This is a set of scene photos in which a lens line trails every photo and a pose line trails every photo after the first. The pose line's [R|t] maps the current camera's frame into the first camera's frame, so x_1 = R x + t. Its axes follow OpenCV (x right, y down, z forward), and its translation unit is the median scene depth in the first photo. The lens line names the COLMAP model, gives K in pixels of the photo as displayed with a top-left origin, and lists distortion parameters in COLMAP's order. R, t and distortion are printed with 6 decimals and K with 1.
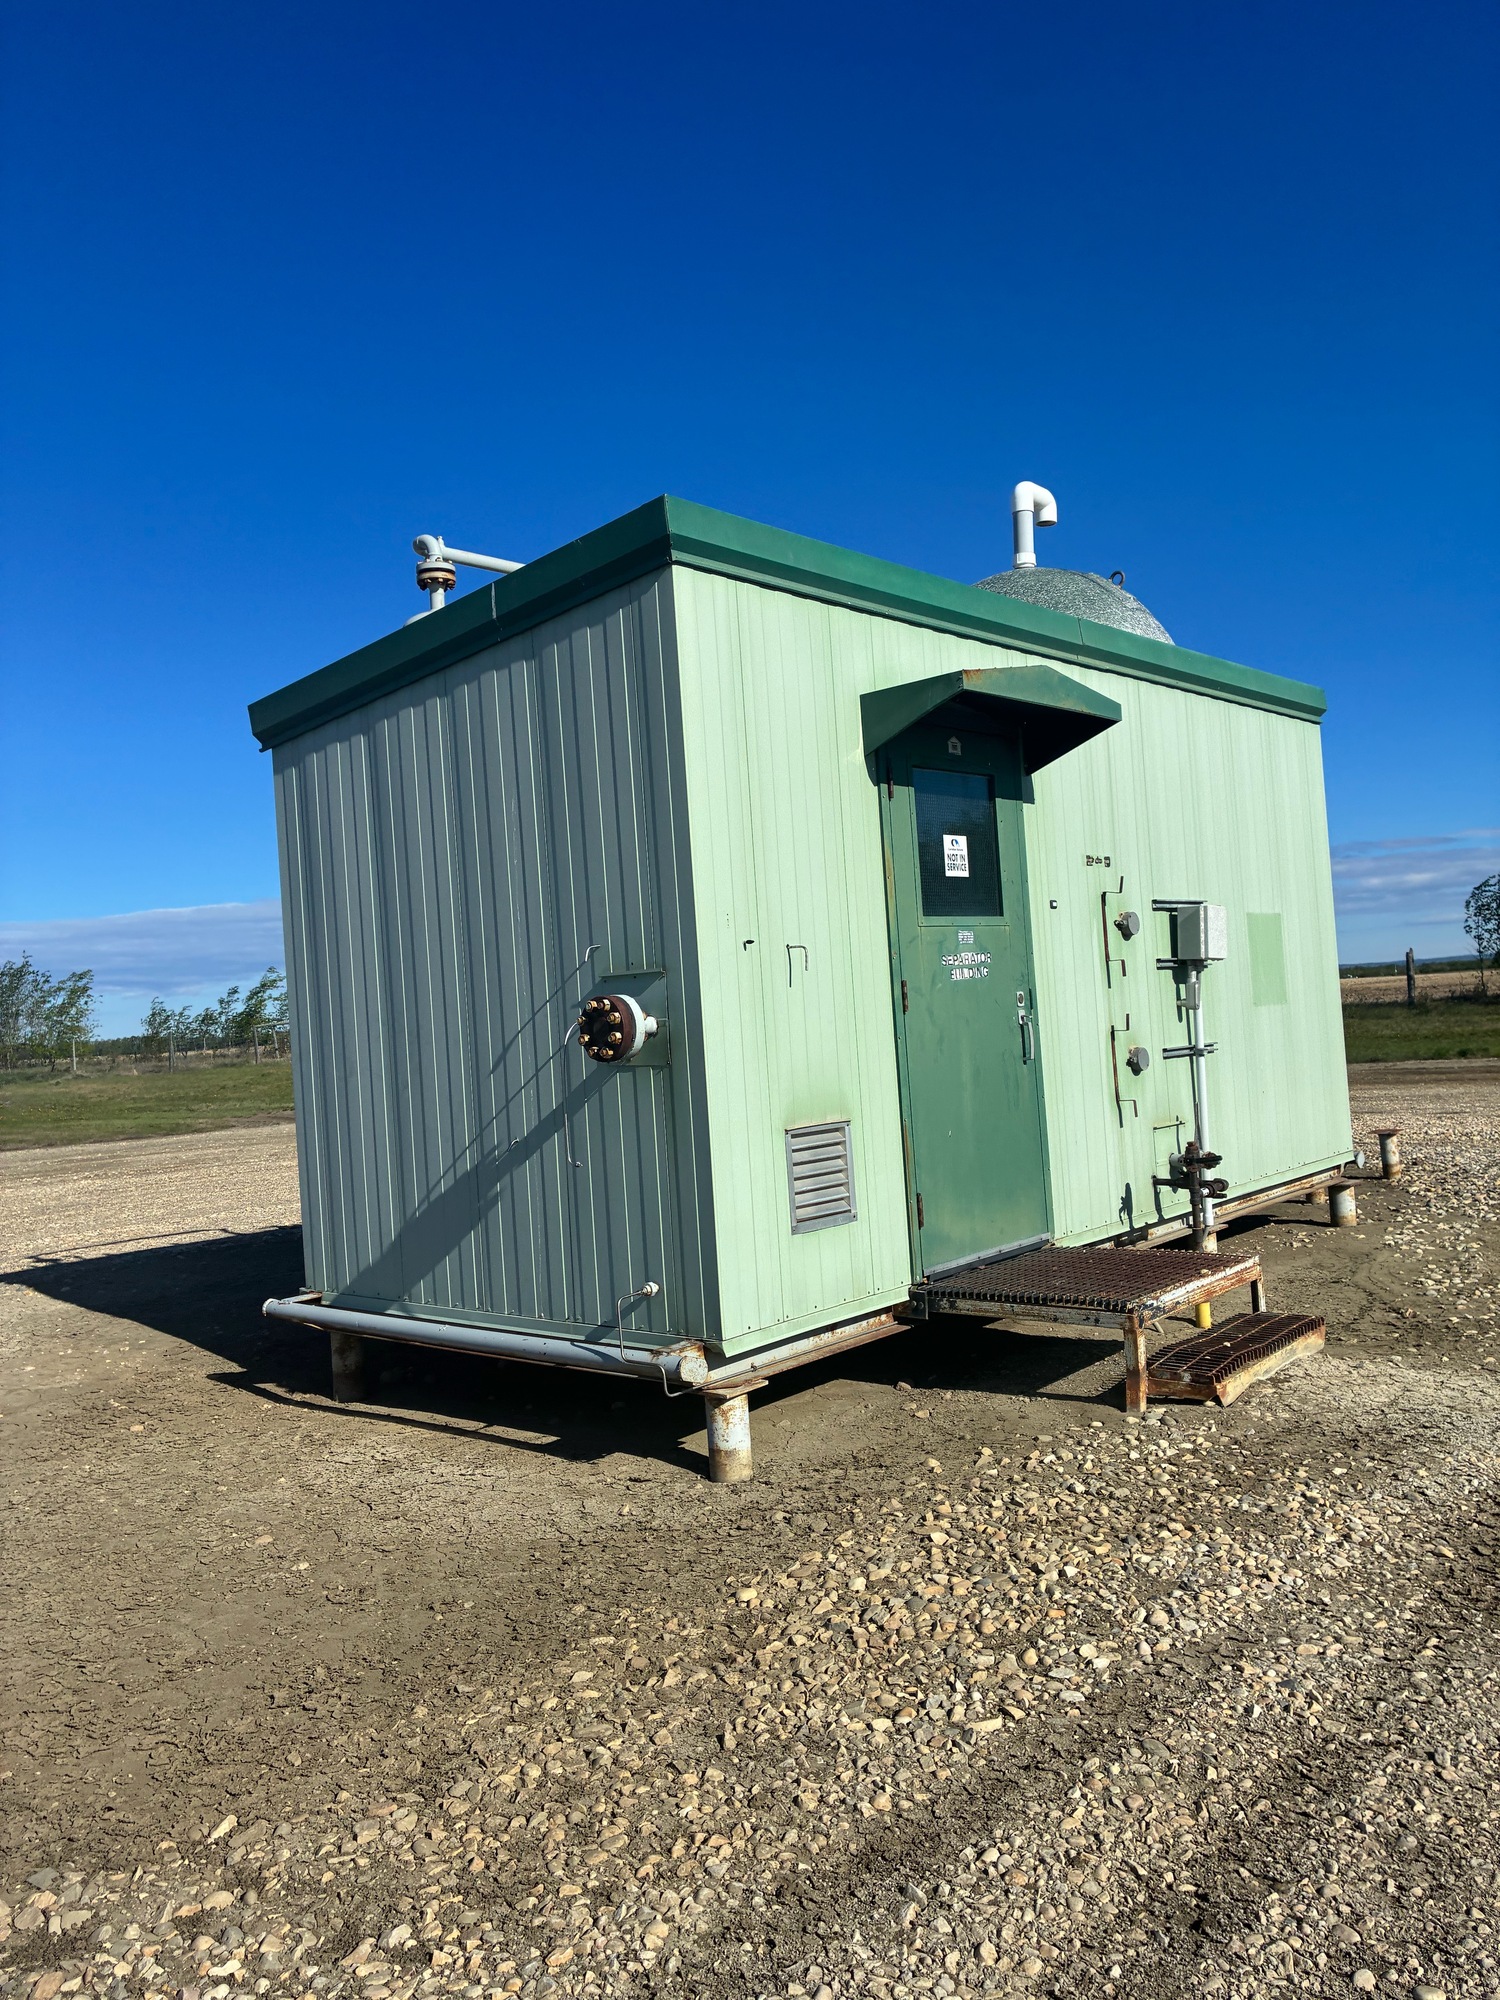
lens RADIAL K [[1523.5, 0, 741.8], [0, 1523.5, 1008.1], [0, 0, 1]] dist [0.047035, -0.050152]
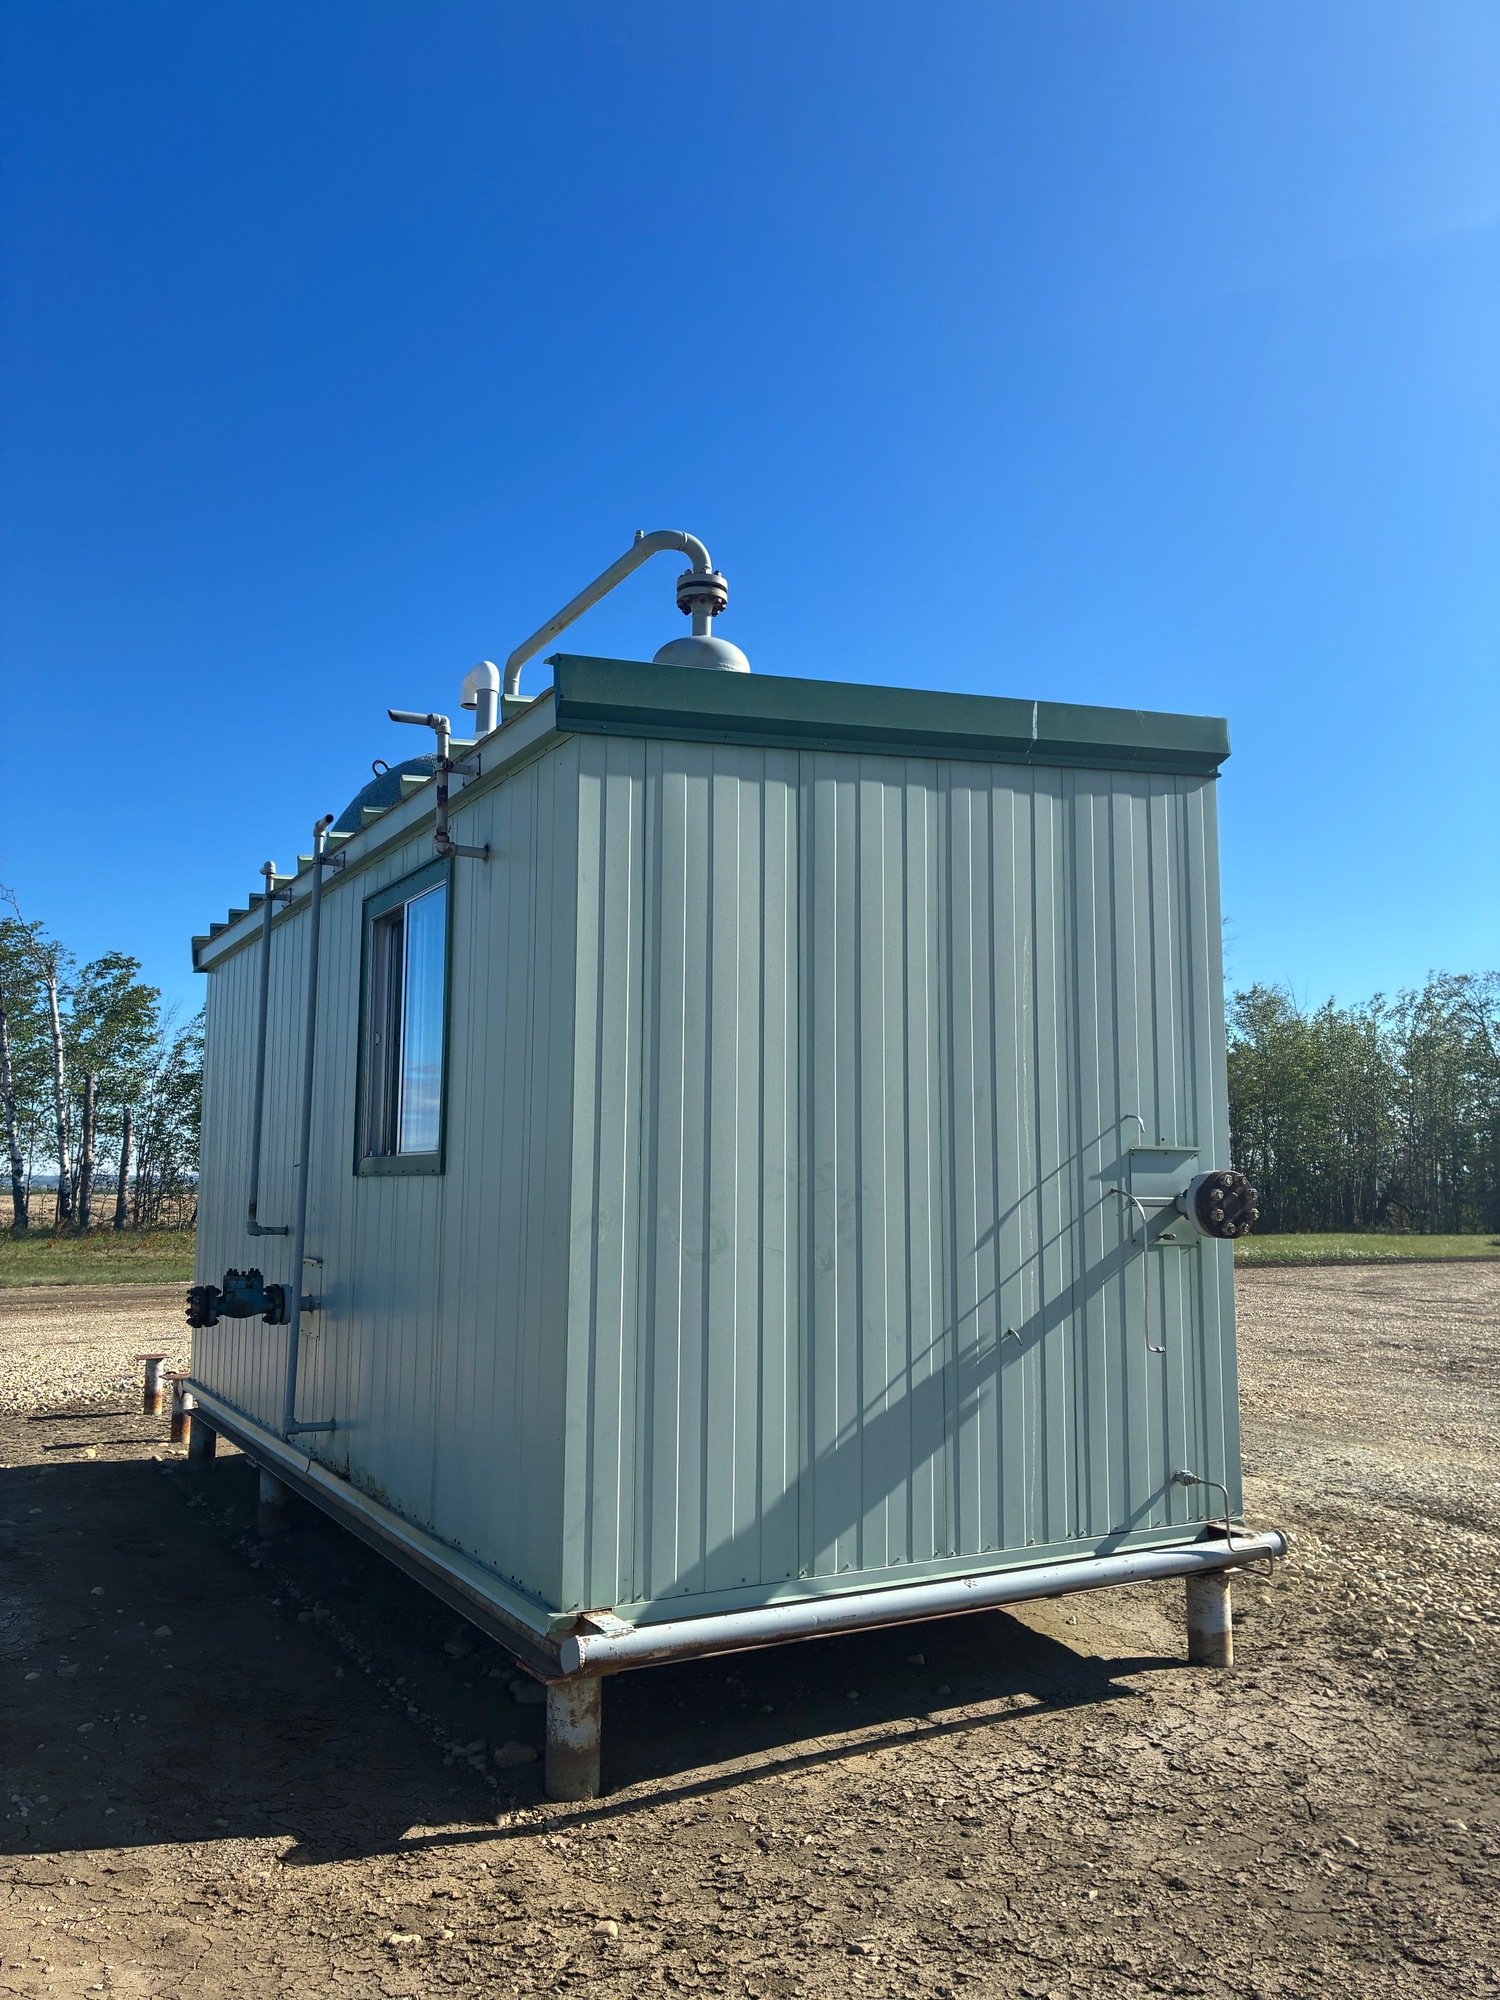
lens RADIAL K [[1524.1, 0, 755.7], [0, 1524.1, 1015.7], [0, 0, 1]] dist [0.038206, -0.049393]
pose [[0.318313, 0.171411, 0.932360, -0.706026], [-0.027346, 0.984768, -0.171710, 0.044549], [-0.947591, 0.029162, 0.318152, 0.601733]]
